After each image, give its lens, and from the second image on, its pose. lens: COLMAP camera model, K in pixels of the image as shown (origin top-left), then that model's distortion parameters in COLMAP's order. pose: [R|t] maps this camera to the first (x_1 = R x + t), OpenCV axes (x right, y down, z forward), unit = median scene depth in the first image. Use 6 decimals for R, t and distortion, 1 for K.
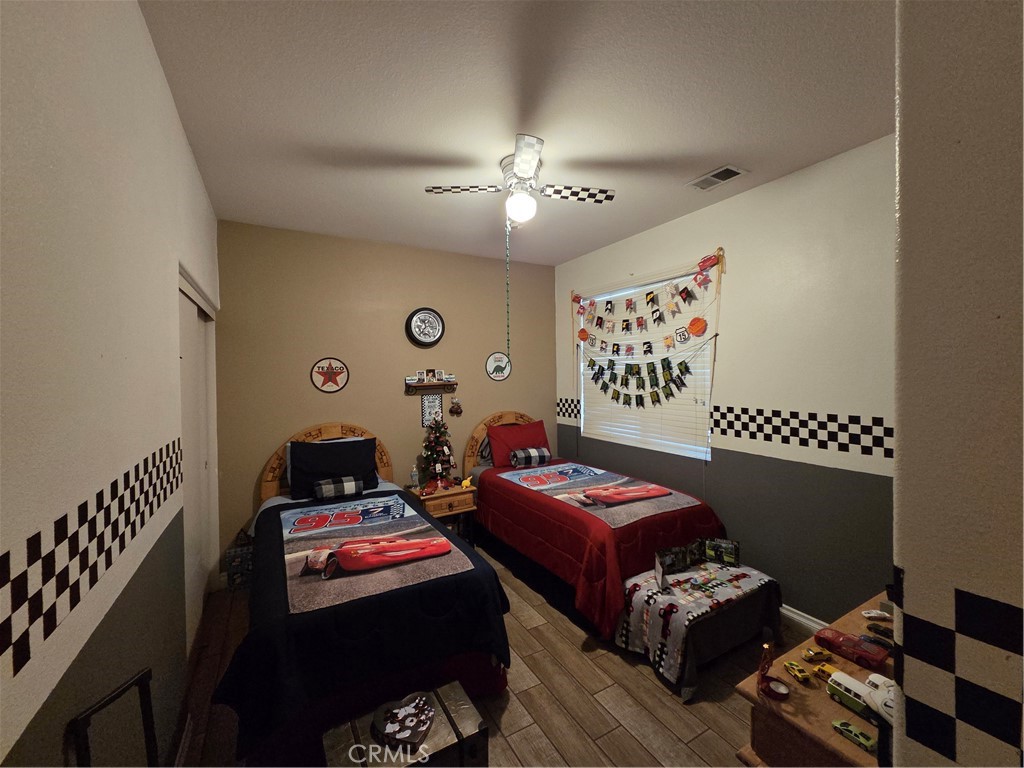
lens RADIAL K [[417.5, 0, 515.7], [0, 417.5, 379.5], [0, 0, 1]] dist [0.007269, -0.002912]
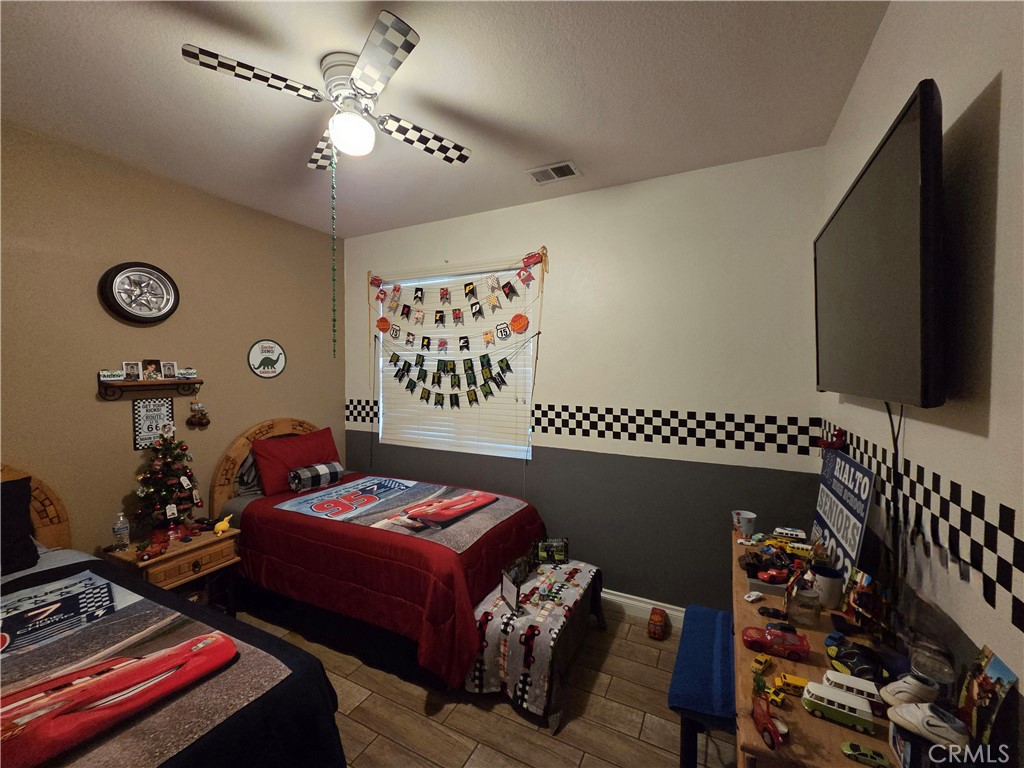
lens RADIAL K [[417.5, 0, 513.6], [0, 417.5, 380.2], [0, 0, 1]] dist [0.007269, -0.002912]
pose [[0.838100, 0.001598, 0.545515, -0.115101], [-0.006383, 0.999956, 0.006877, -0.001137], [-0.545480, -0.009246, 0.838073, 0.198072]]
